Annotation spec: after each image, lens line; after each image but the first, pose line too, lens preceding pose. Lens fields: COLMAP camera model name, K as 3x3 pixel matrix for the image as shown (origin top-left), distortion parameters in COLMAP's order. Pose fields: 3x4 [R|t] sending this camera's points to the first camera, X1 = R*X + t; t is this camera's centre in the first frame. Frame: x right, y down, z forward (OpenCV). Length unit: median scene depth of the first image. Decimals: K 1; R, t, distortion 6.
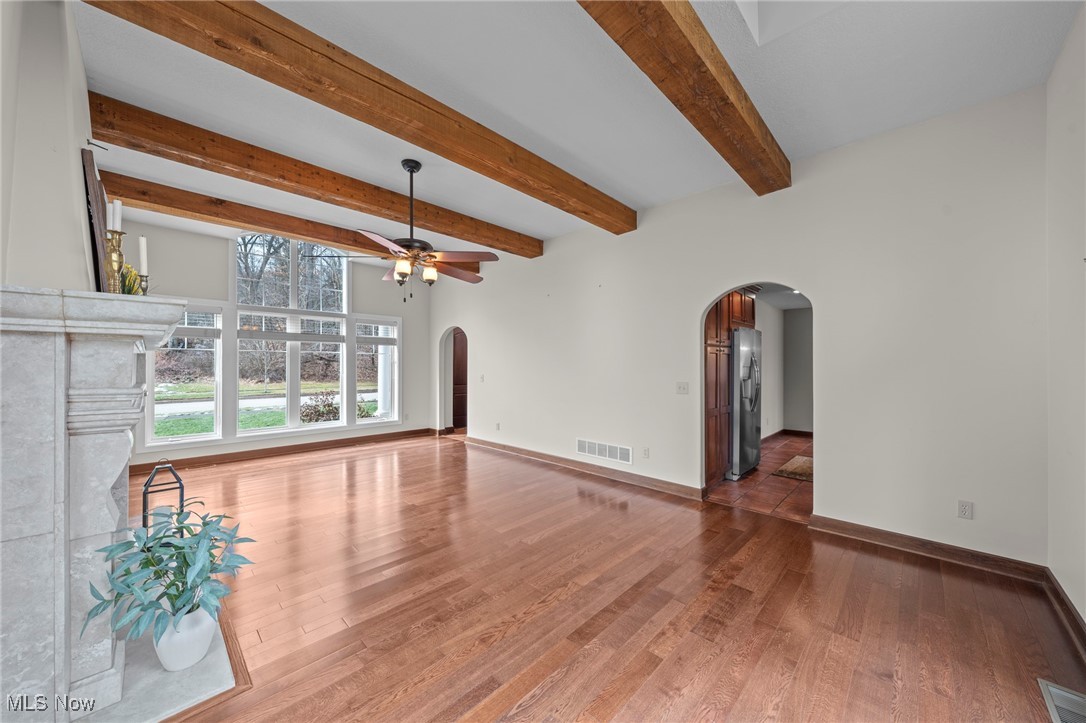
lens RADIAL K [[378.2, 0, 543.0], [0, 378.2, 361.5], [0, 0, 1]] dist [-0.000291, 0.000006]
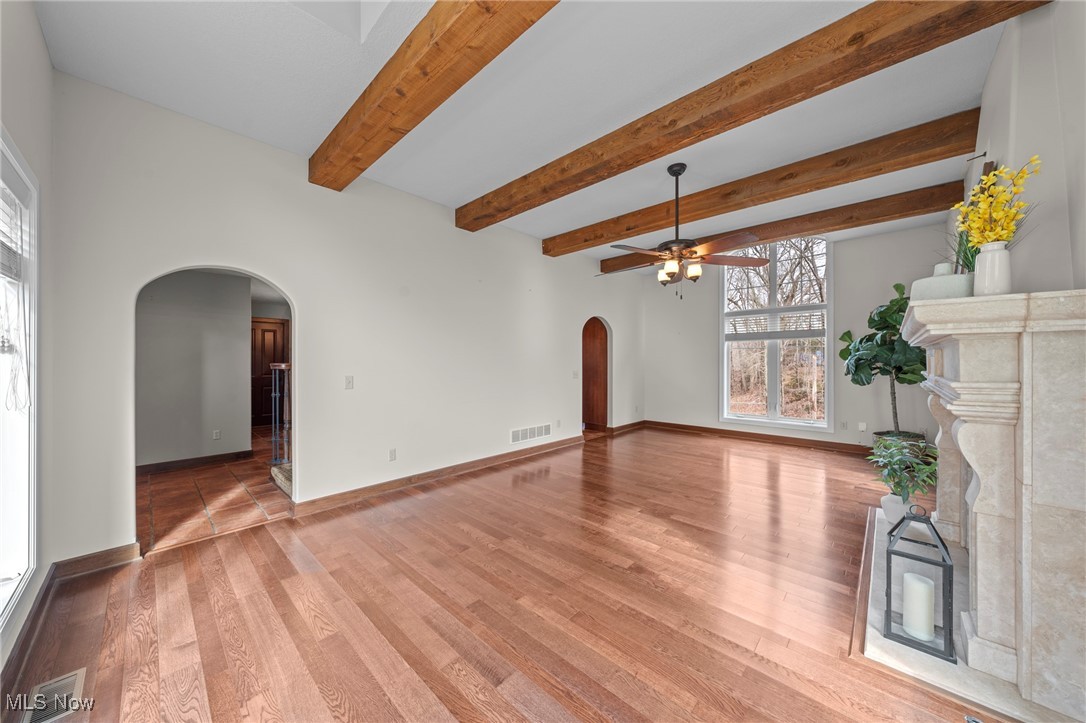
lens RADIAL K [[378.2, 0, 543.0], [0, 378.2, 361.5], [0, 0, 1]] dist [-0.000291, 0.000006]
pose [[0.020015, 0.008927, -0.999760, 0.672636], [0.013435, 0.999867, 0.009197, -0.010968], [0.999709, -0.013616, 0.019892, 0.604450]]
